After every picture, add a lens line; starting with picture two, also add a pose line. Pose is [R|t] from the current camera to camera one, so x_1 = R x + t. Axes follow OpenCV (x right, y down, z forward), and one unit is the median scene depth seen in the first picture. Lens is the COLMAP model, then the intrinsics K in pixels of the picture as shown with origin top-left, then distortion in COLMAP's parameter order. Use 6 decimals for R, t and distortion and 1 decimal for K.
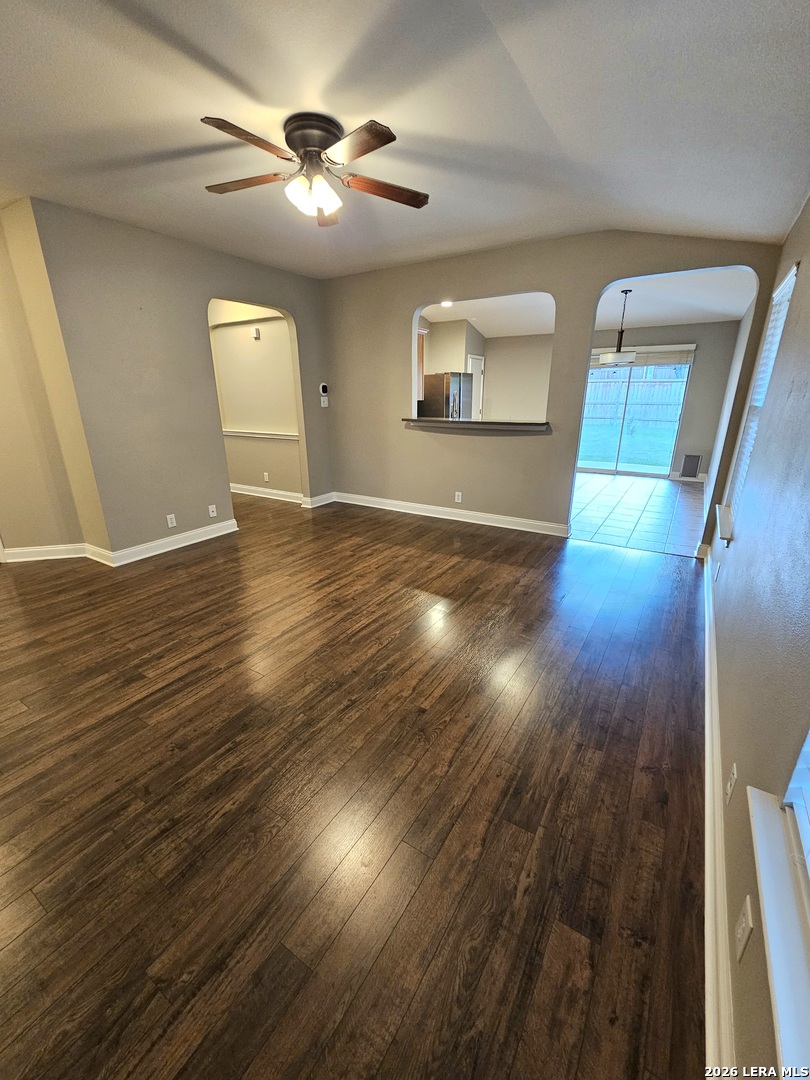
lens RADIAL K [[443.5, 0, 406.2], [0, 443.5, 543.4], [0, 0, 1]] dist [0.002311, -0.000530]
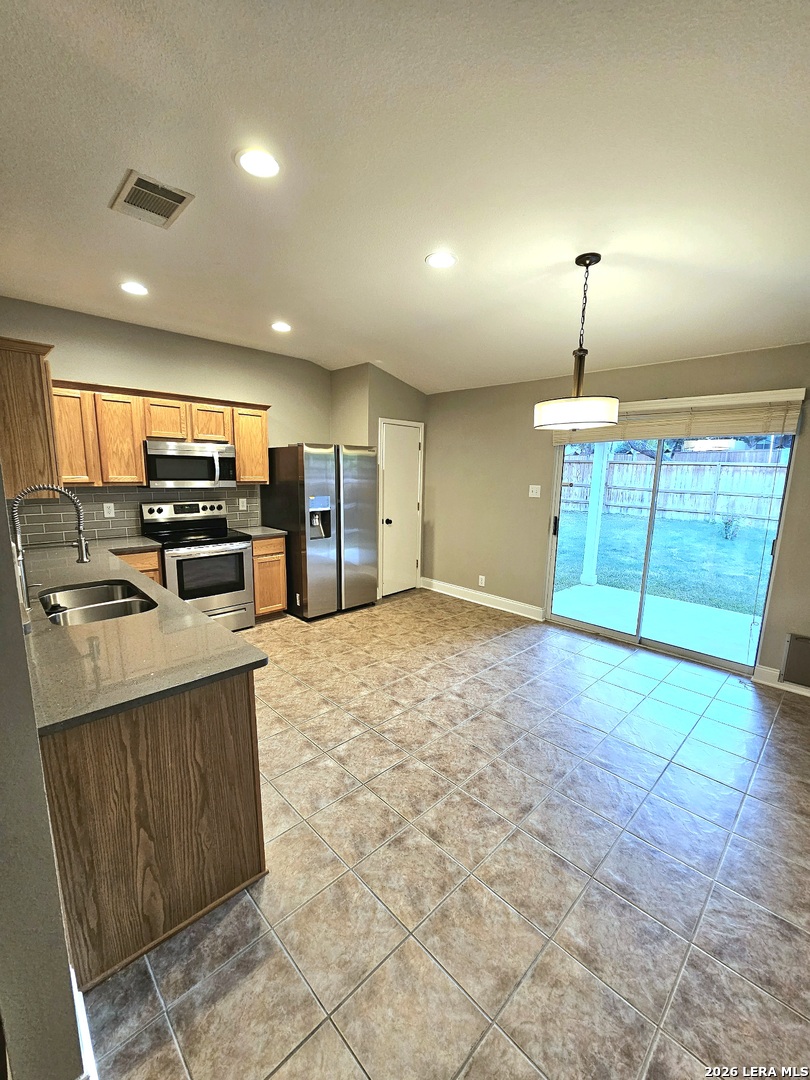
lens RADIAL K [[443.5, 0, 405.2], [0, 443.5, 546.6], [0, 0, 1]] dist [0.002311, -0.000530]
pose [[0.972988, 0.063945, -0.221821, 0.385335], [-0.096943, 0.985221, -0.141216, -0.201407], [0.209513, 0.158905, 0.964808, 0.534201]]
